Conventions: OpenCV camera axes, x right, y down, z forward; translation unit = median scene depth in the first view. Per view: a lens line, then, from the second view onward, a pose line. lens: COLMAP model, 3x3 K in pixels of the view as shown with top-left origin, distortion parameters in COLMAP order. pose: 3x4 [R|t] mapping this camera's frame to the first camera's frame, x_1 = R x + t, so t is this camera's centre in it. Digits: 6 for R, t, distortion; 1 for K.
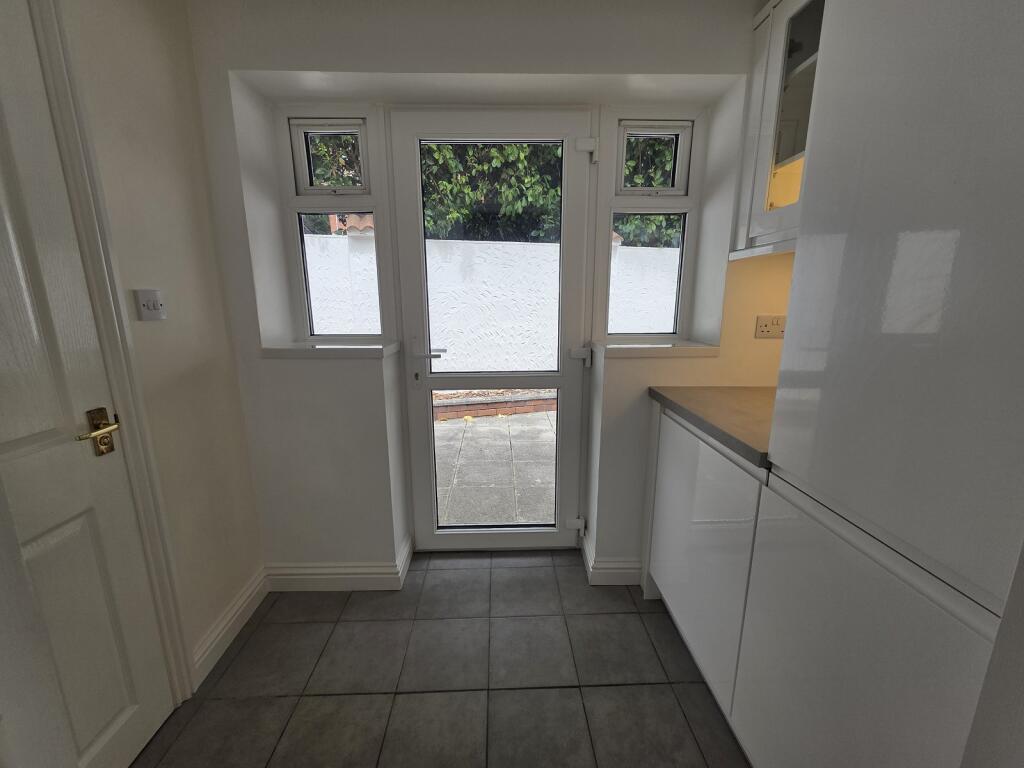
lens RADIAL K [[407.6, 0, 508.5], [0, 407.6, 385.5], [0, 0, 1]] dist [0.000066, 0.001054]
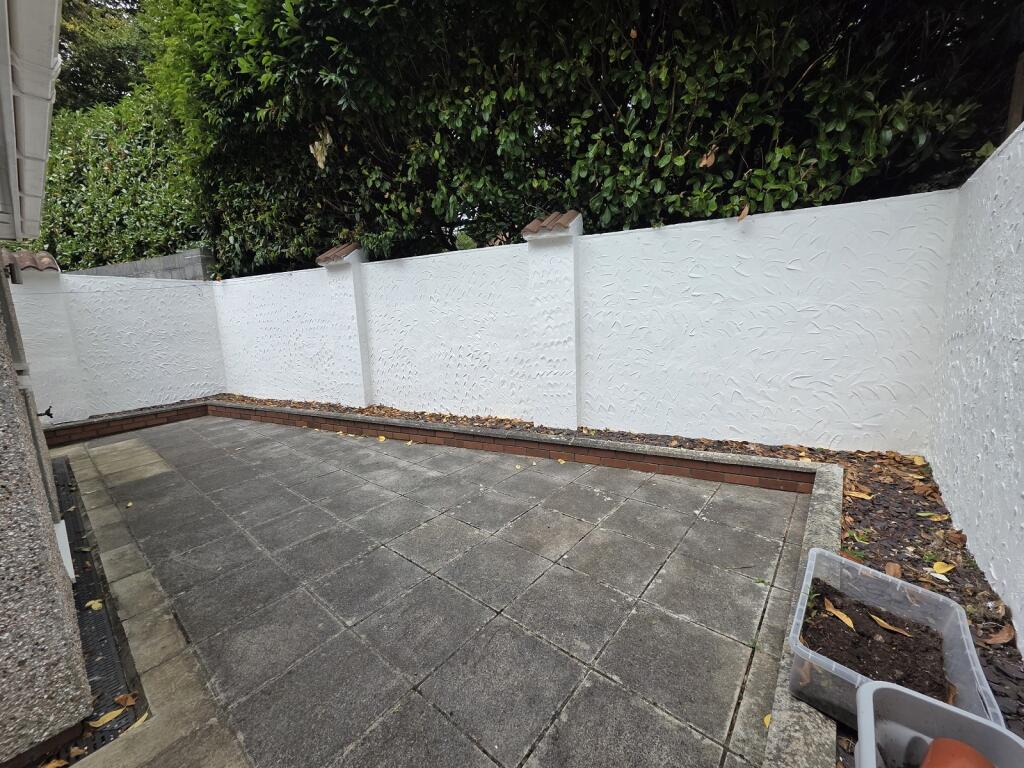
lens RADIAL K [[407.6, 0, 509.7], [0, 407.6, 384.8], [0, 0, 1]] dist [0.000066, 0.001054]
pose [[0.743926, 0.086353, -0.662659, 0.731481], [-0.105633, 0.994344, 0.010988, -0.087390], [0.659860, 0.061825, 0.748841, 0.444187]]
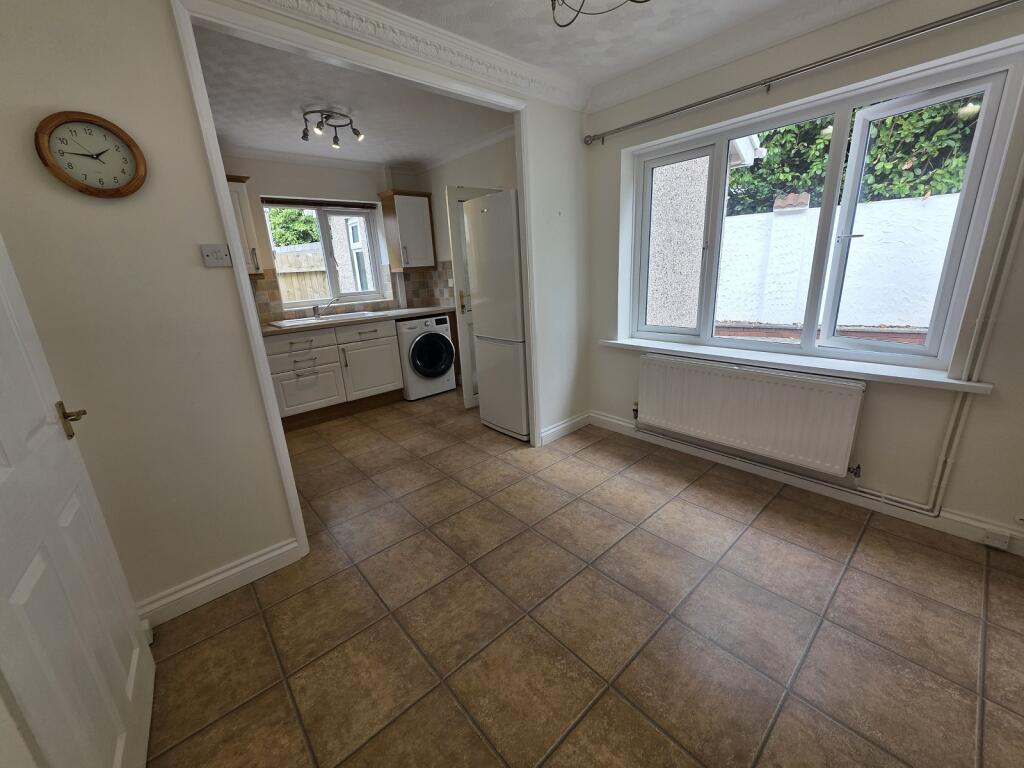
lens RADIAL K [[407.6, 0, 506.8], [0, 407.6, 384.7], [0, 0, 1]] dist [0.000066, 0.001054]
pose [[0.648283, 0.179407, -0.739961, 0.739919], [-0.110819, 0.983727, 0.141420, 0.115247], [0.753292, -0.009679, 0.657615, -0.537357]]
